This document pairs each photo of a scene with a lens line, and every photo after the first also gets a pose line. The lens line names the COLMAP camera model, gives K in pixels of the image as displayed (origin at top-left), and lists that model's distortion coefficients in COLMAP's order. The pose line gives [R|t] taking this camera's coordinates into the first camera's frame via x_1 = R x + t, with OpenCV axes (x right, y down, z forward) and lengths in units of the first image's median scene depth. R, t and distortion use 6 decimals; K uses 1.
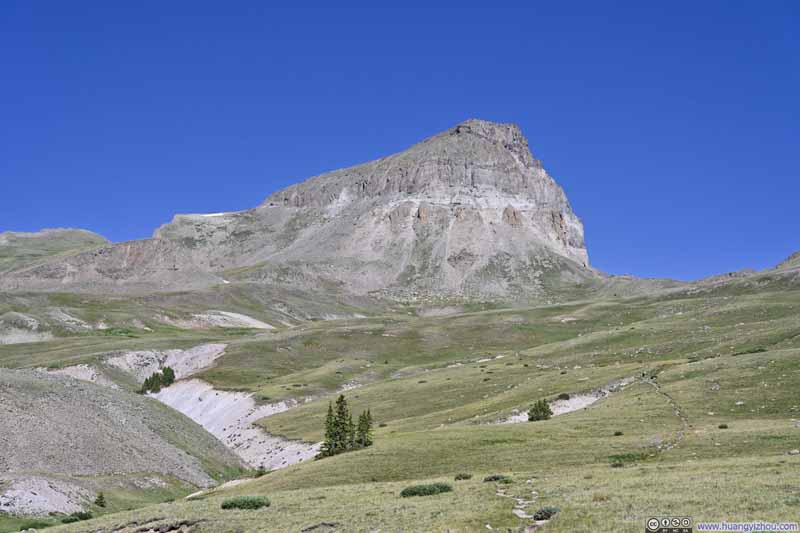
lens RADIAL K [[1322.3, 0, 400.0], [0, 1322.3, 267.4], [0, 0, 1]] dist [0.014122, 0.000000]
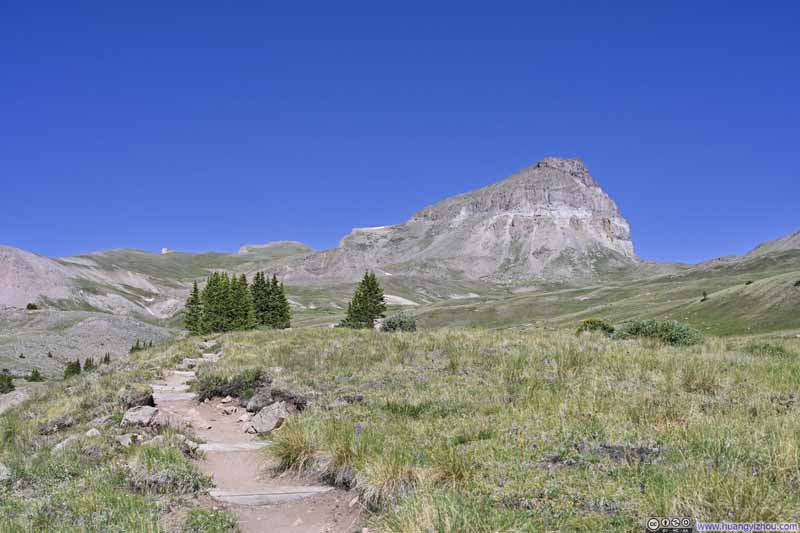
lens RADIAL K [[967.0, 0, 400.4], [0, 967.0, 266.6], [0, 0, 1]] dist [-0.008473, 0.000000]
pose [[0.992266, -0.032468, -0.119804, 0.017521], [0.034341, 0.999318, 0.013601, -0.010929], [0.119281, -0.017610, 0.992704, -0.107817]]
